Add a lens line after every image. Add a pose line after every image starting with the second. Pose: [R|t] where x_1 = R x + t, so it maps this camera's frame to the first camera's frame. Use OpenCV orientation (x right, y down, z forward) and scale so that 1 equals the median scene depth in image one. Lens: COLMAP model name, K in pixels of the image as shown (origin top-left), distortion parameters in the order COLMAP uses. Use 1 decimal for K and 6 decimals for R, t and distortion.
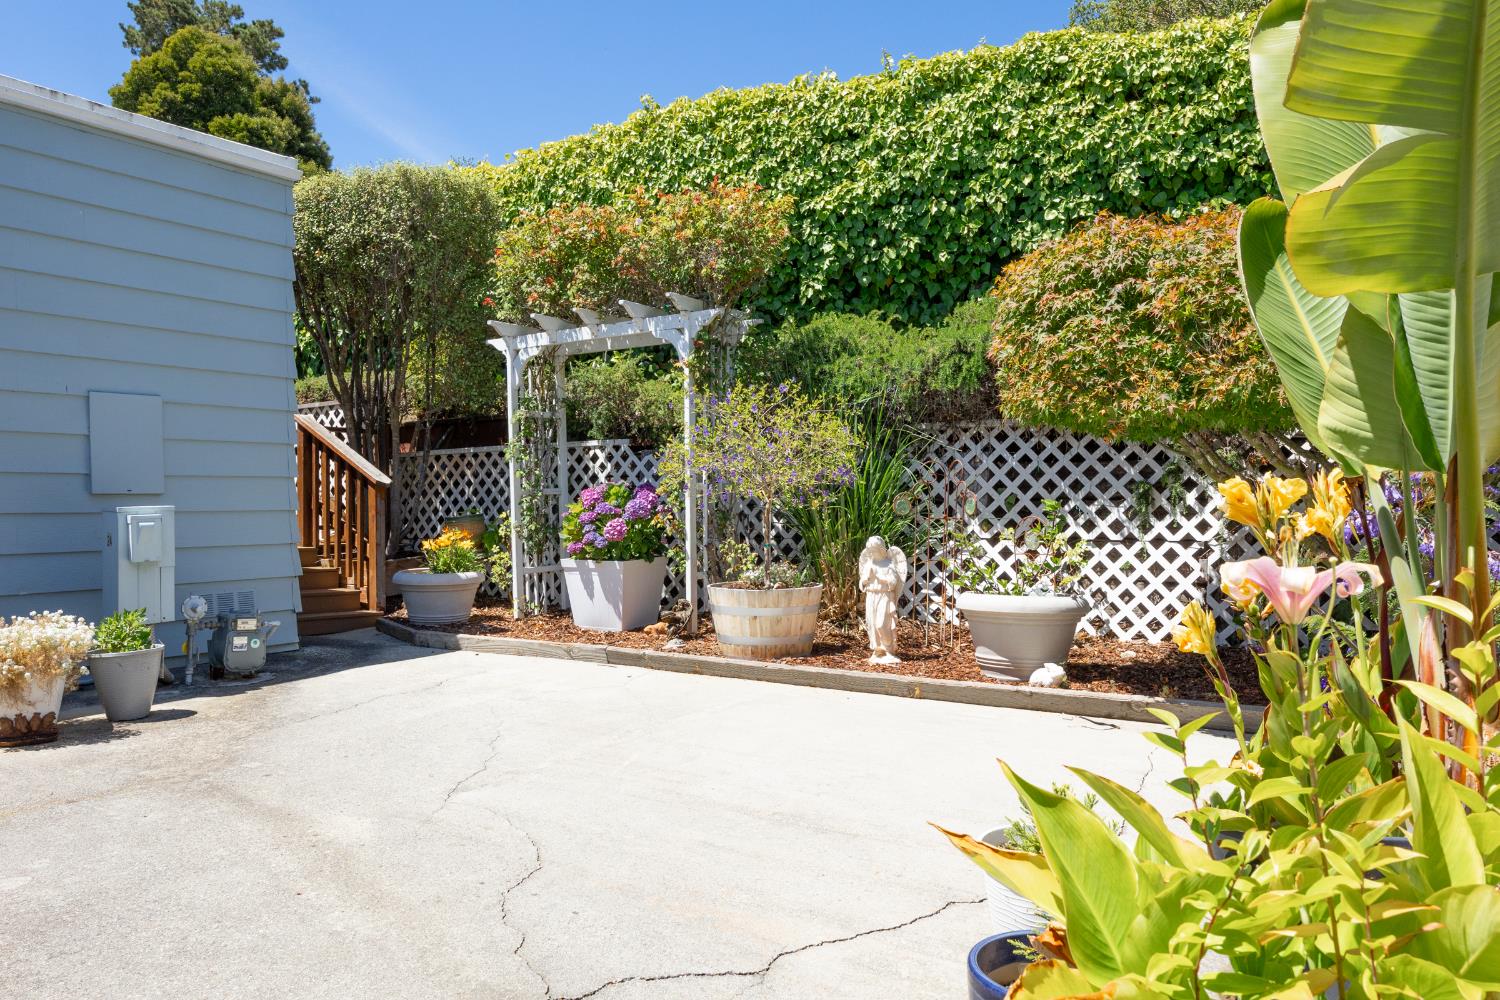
lens RADIAL K [[1064.0, 0, 746.1], [0, 1064.0, 497.6], [0, 0, 1]] dist [-0.011584, -0.000585]
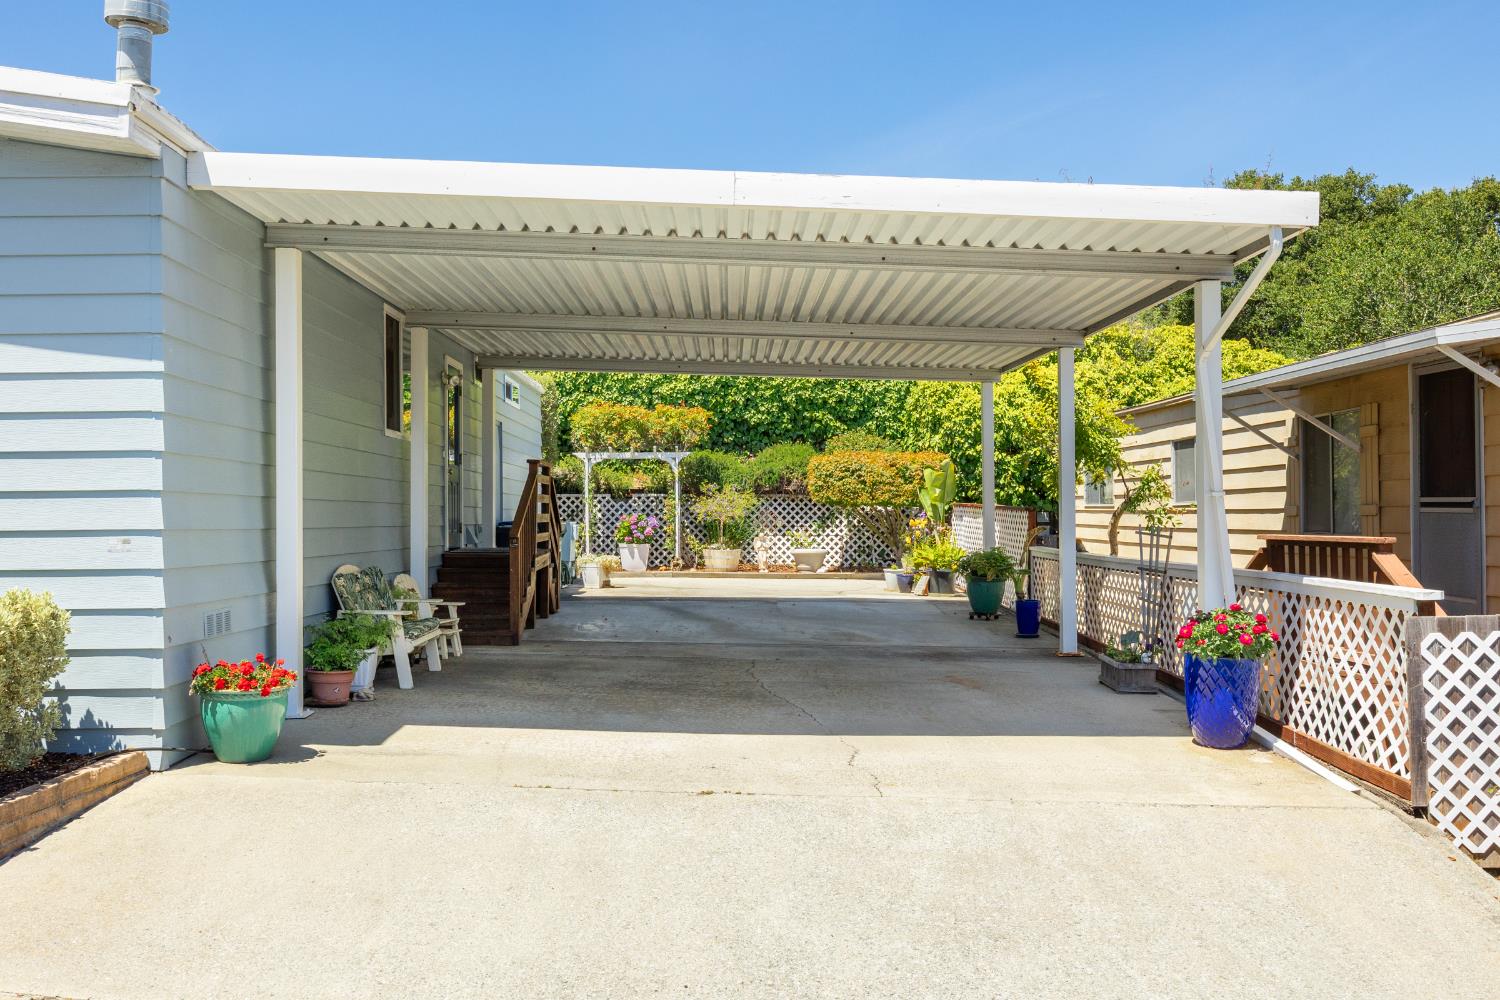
lens RADIAL K [[1410.6, 0, 749.8], [0, 1410.6, 510.7], [0, 0, 1]] dist [-0.019337, 0.000000]
pose [[0.827252, 0.014236, 0.561650, -2.098441], [-0.010547, 0.999896, -0.009809, 0.010377], [-0.561731, 0.002191, 0.827317, -2.277336]]
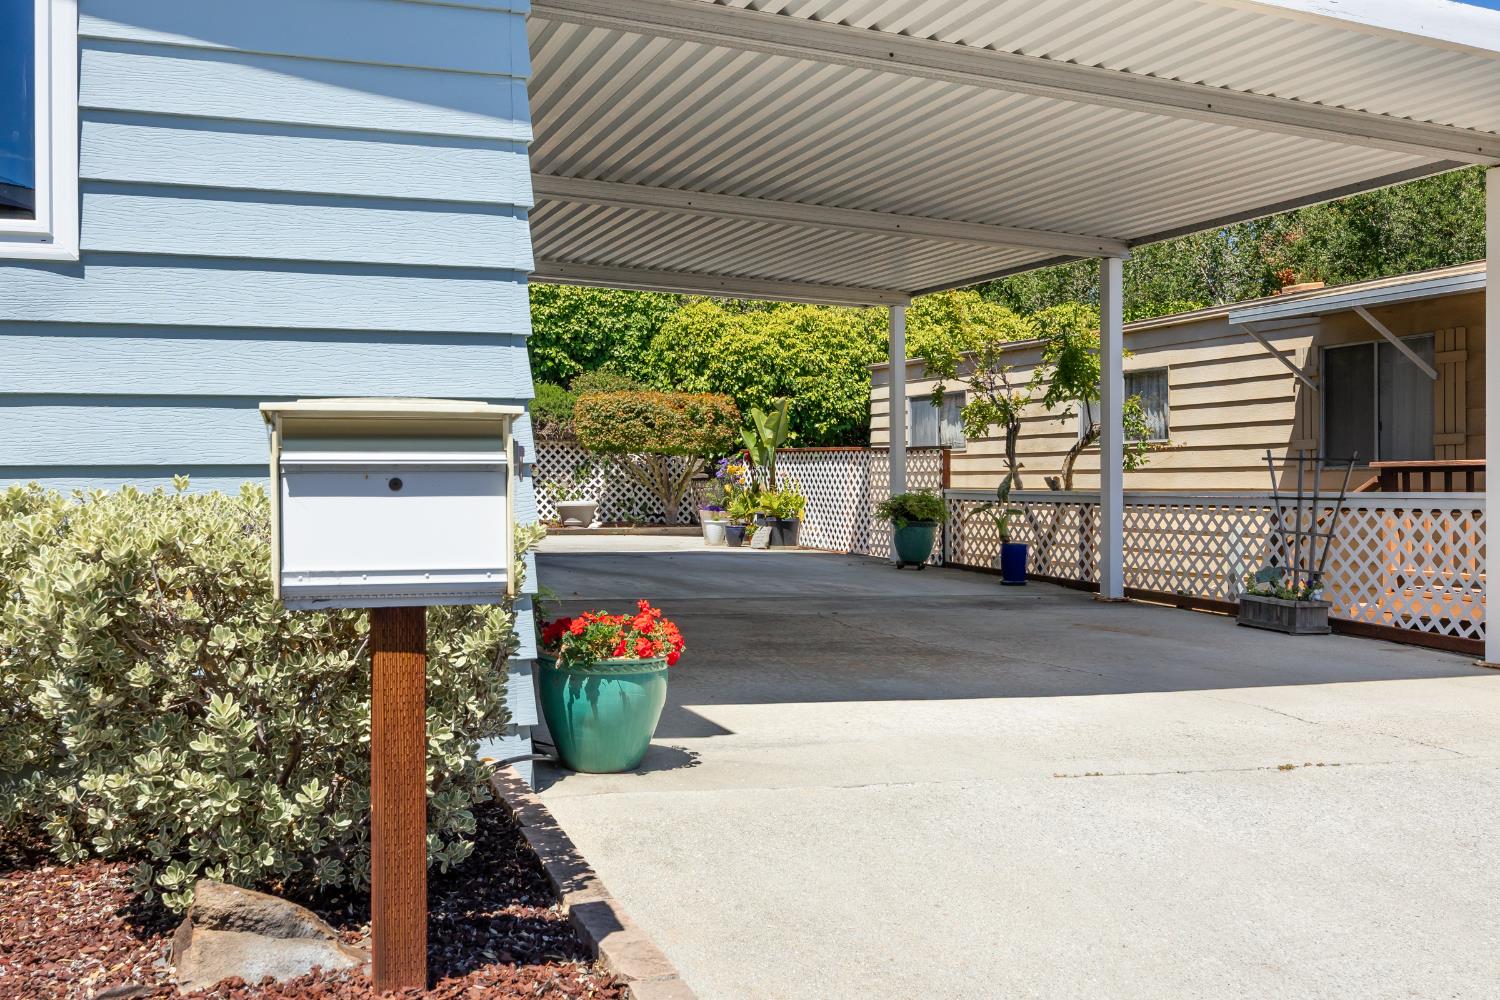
lens RADIAL K [[1452.5, 0, 749.0], [0, 1452.5, 490.2], [0, 0, 1]] dist [-0.010289, 0.000000]
pose [[0.575623, 0.012632, 0.817618, -2.402971], [-0.009820, 0.999915, -0.008534, 0.074837], [-0.817656, -0.003117, 0.575698, -1.509638]]
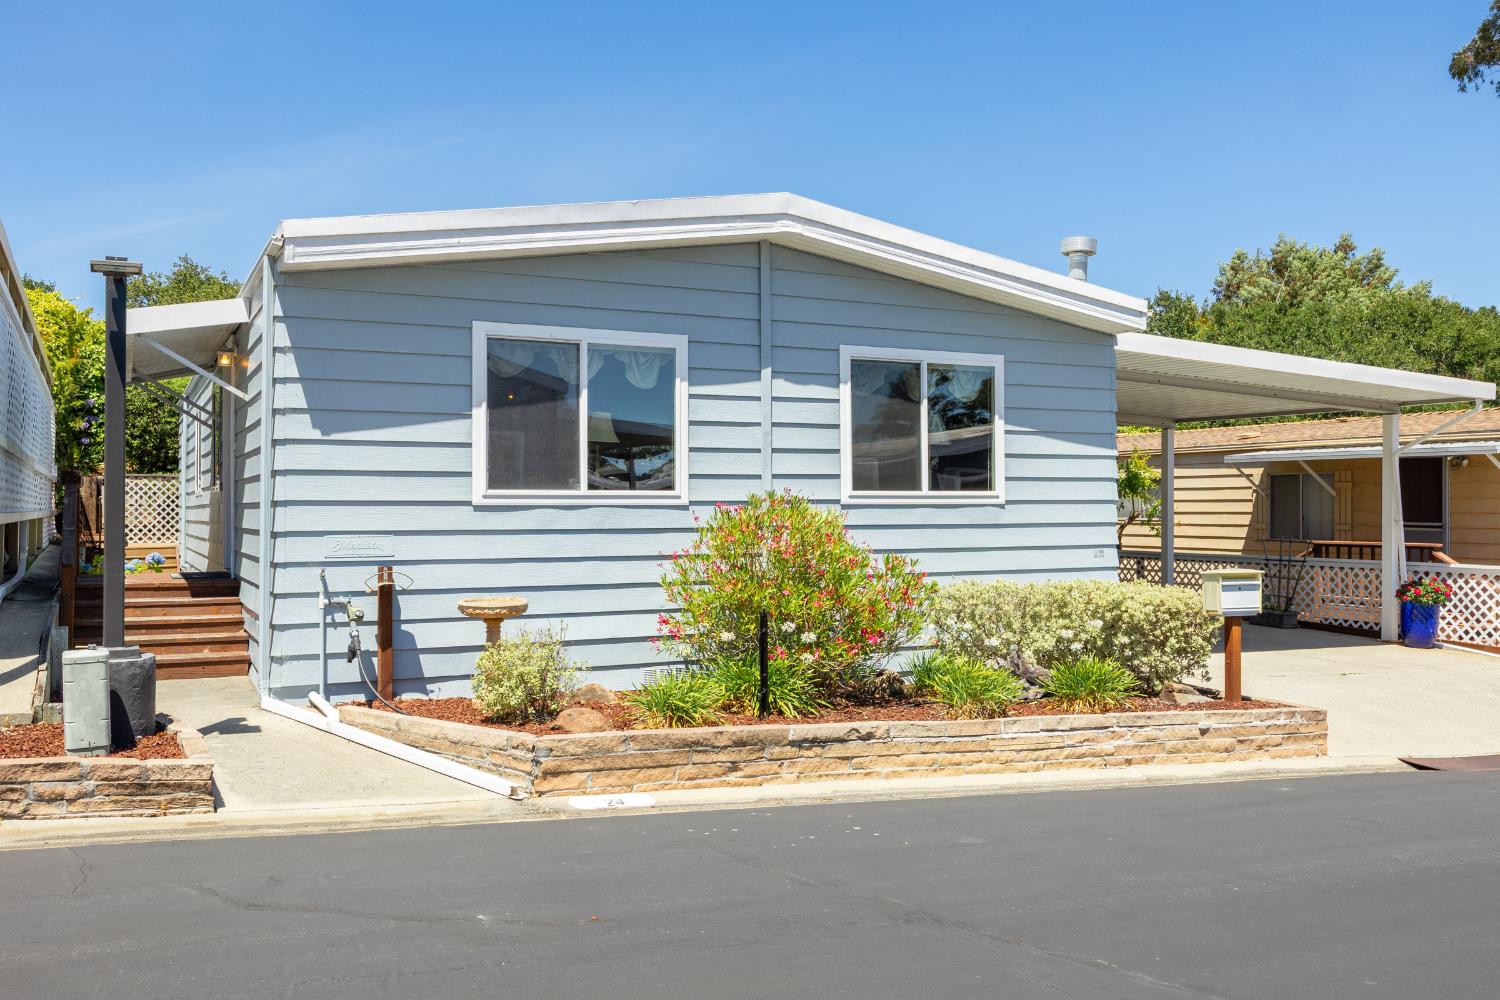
lens RADIAL K [[1265.6, 0, 735.7], [0, 1265.6, 500.8], [0, 0, 1]] dist [-0.033081, 0.000661]
pose [[0.504380, 0.023919, 0.863150, -3.846190], [-0.016395, 0.999701, -0.018123, -0.002420], [-0.863326, -0.005010, 0.504622, -1.444914]]
